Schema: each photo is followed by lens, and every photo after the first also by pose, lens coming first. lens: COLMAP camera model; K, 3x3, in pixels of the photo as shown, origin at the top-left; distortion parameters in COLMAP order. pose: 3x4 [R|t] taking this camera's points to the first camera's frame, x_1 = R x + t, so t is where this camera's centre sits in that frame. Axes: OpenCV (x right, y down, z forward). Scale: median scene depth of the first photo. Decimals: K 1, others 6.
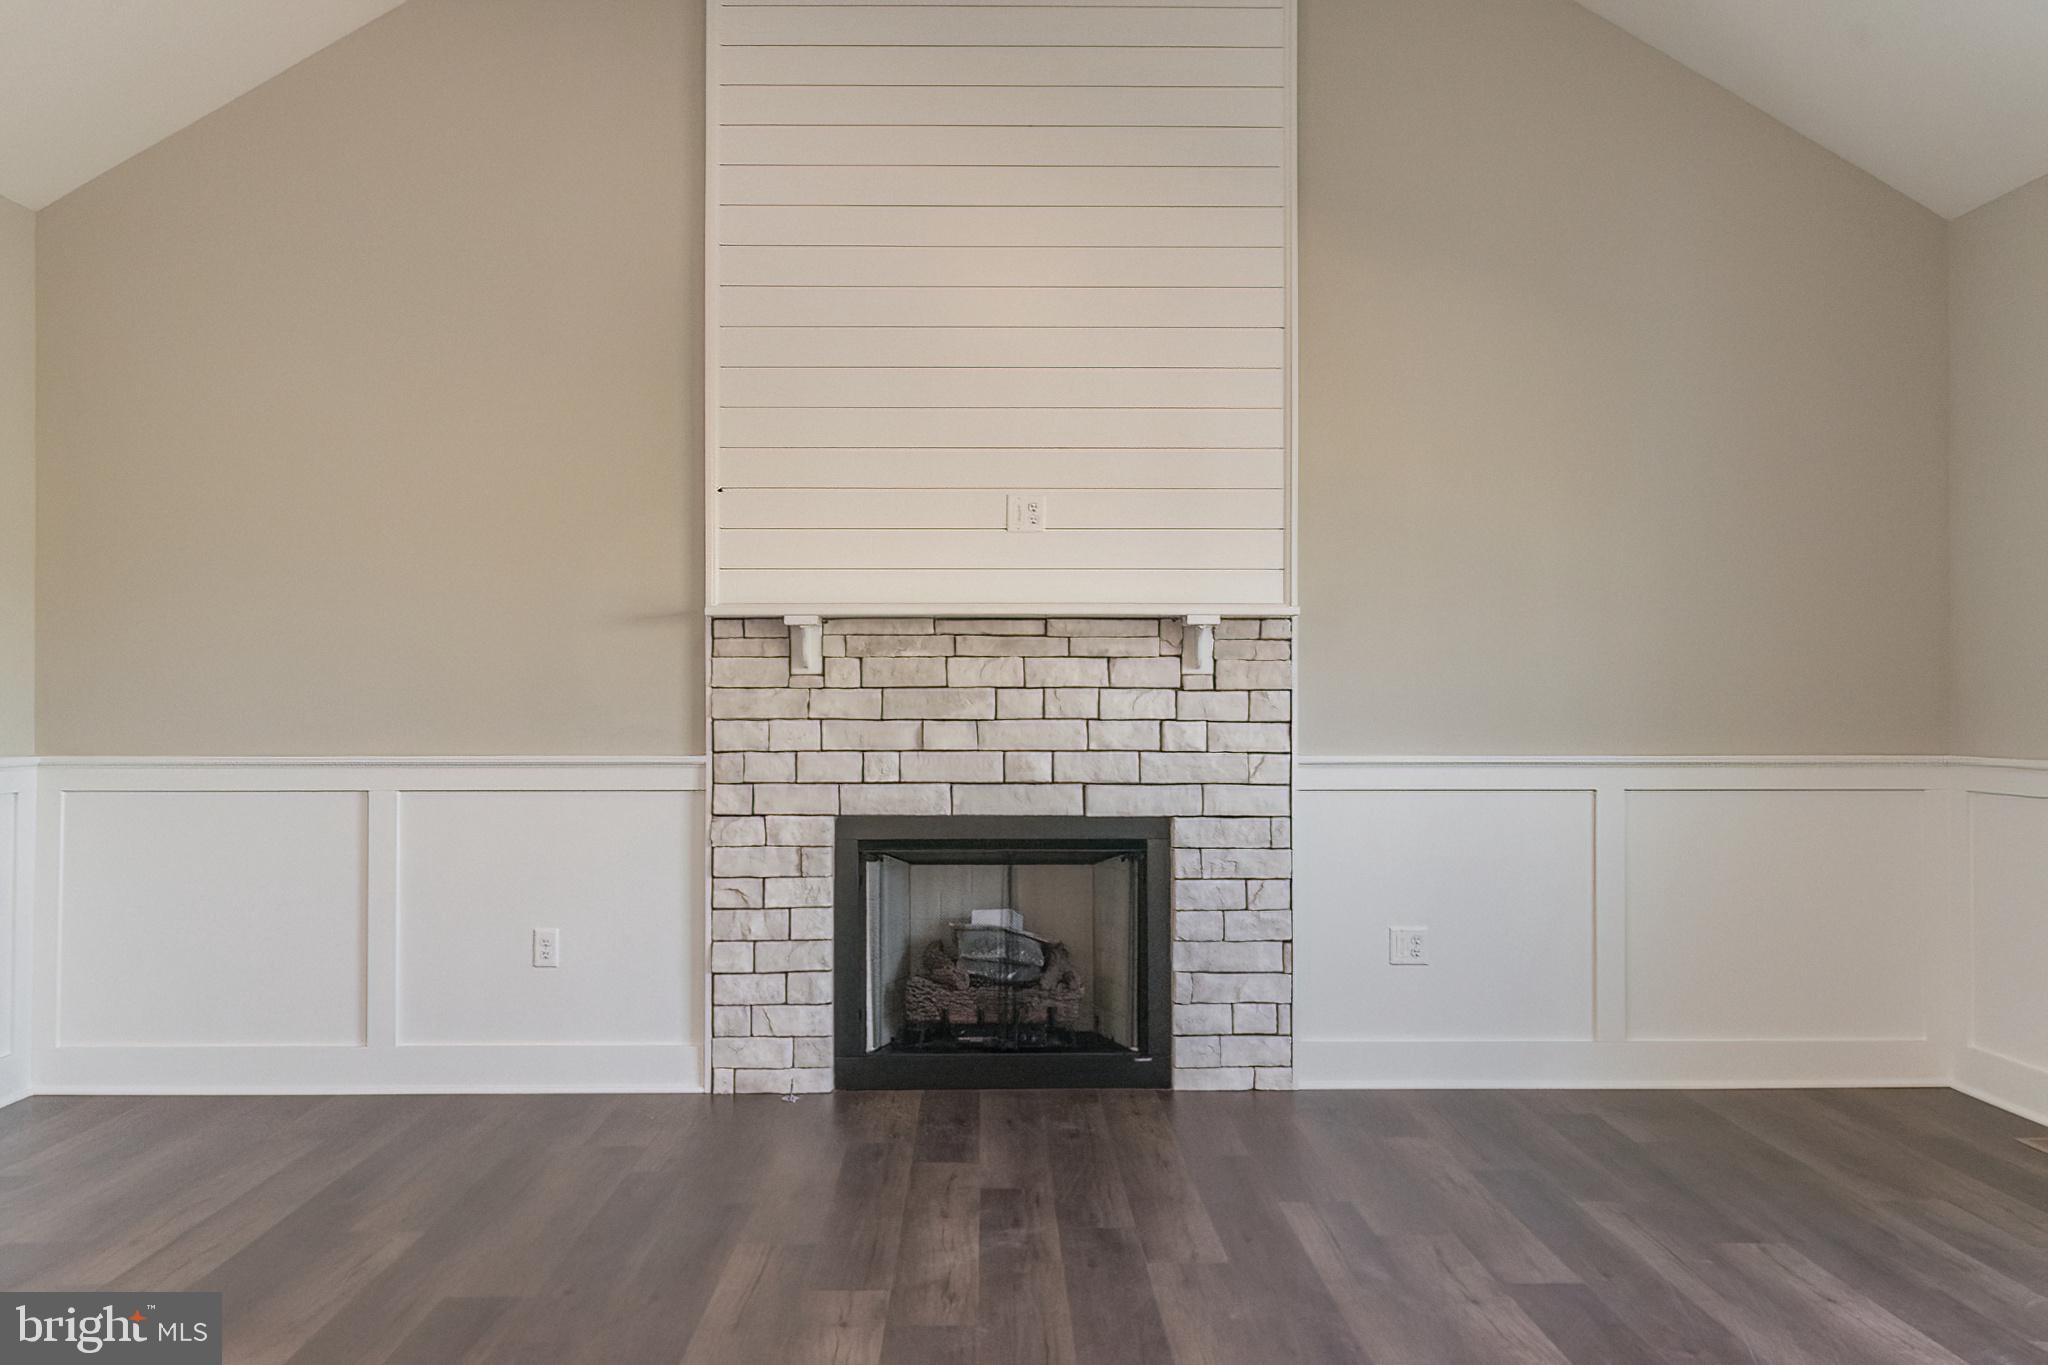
lens RADIAL K [[1775.0, 0, 1024.0], [0, 1775.0, 682.5], [0, 0, 1]] dist [-0.008272, -0.005434]
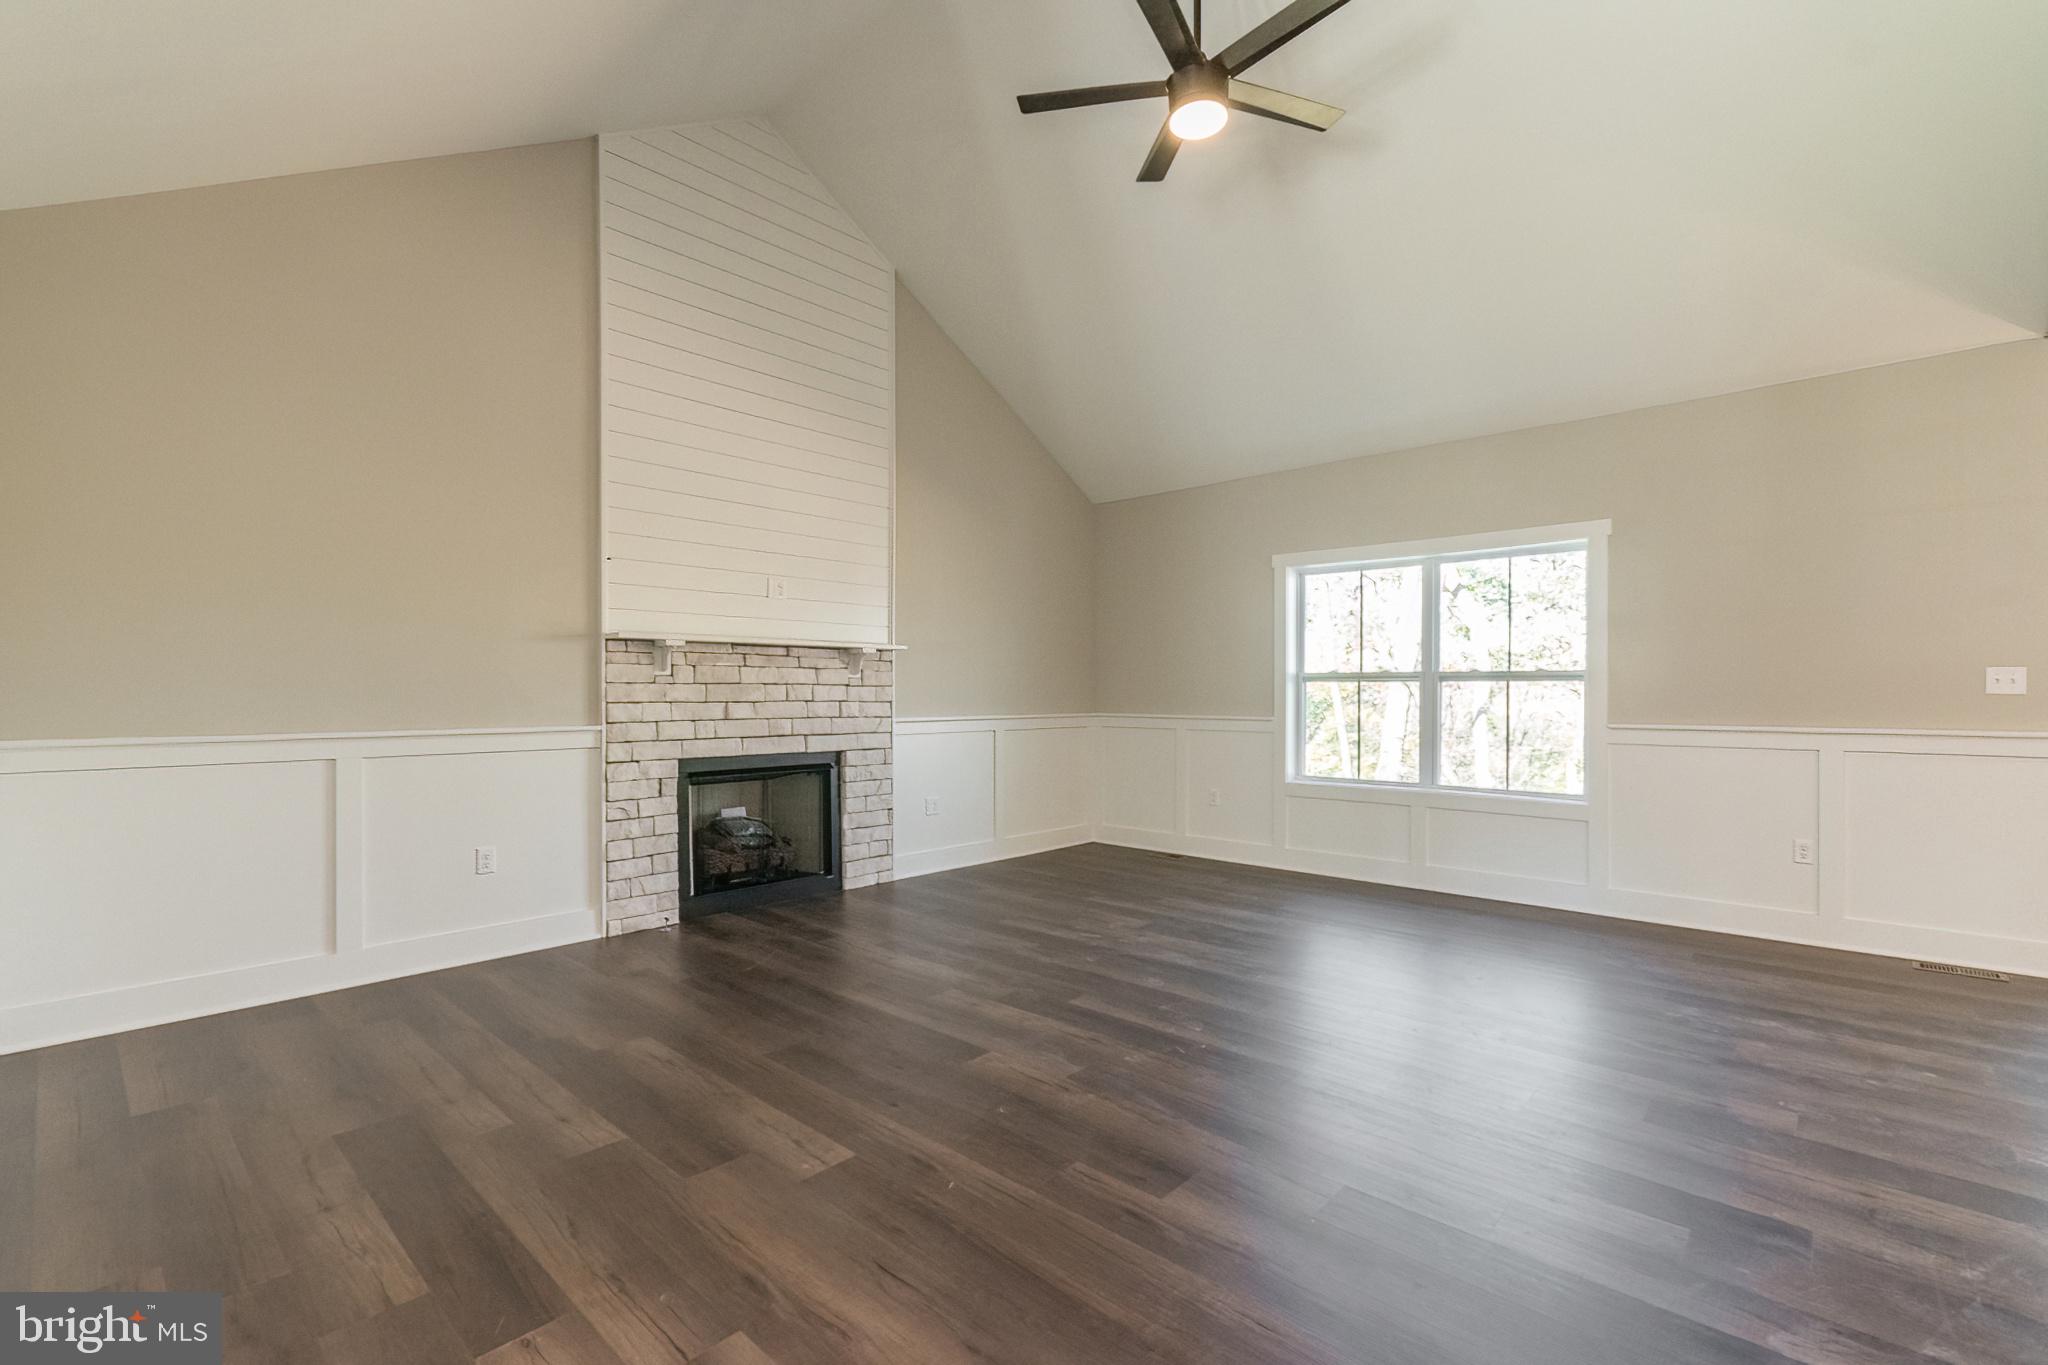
lens RADIAL K [[911.0, 0, 1018.6], [0, 911.0, 692.6], [0, 0, 1]] dist [0.000272, -0.000164]
pose [[0.694704, 0.000040, 0.719296, -0.505470], [-0.006183, 0.999963, 0.005917, 0.004744], [-0.719270, -0.008558, 0.694678, 0.165578]]
